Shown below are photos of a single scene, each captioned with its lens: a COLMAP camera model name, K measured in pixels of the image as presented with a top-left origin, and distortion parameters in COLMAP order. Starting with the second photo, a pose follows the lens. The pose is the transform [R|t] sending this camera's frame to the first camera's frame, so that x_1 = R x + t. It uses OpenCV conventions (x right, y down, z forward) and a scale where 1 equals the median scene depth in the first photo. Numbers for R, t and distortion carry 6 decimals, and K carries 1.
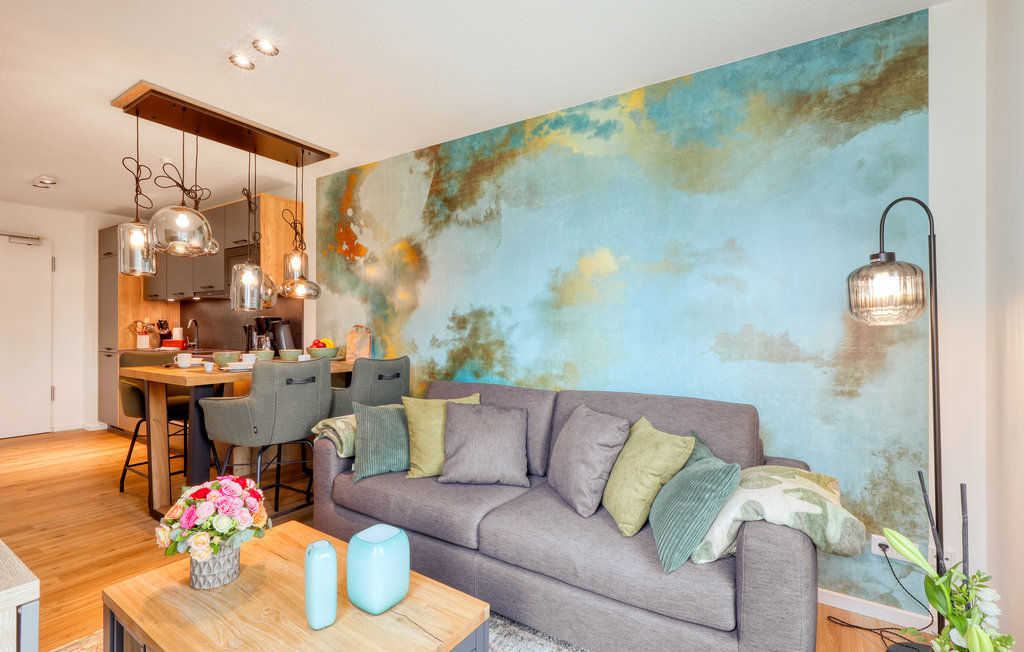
lens RADIAL K [[468.1, 0, 516.6], [0, 468.1, 321.4], [0, 0, 1]] dist [0.001713, 0.000143]
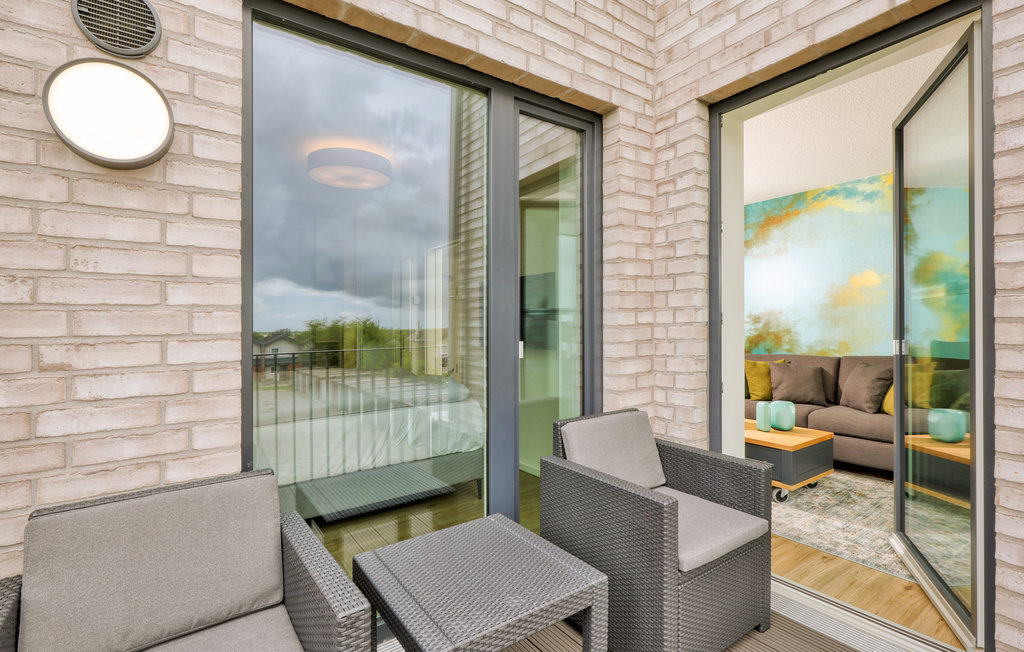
lens RADIAL K [[468.1, 0, 516.6], [0, 468.1, 332.6], [0, 0, 1]] dist [0.001713, 0.000143]
pose [[0.928572, -0.013113, -0.370920, -0.317741], [0.020556, 0.999659, 0.016120, 0.007464], [0.370582, -0.022593, 0.928525, -0.872123]]
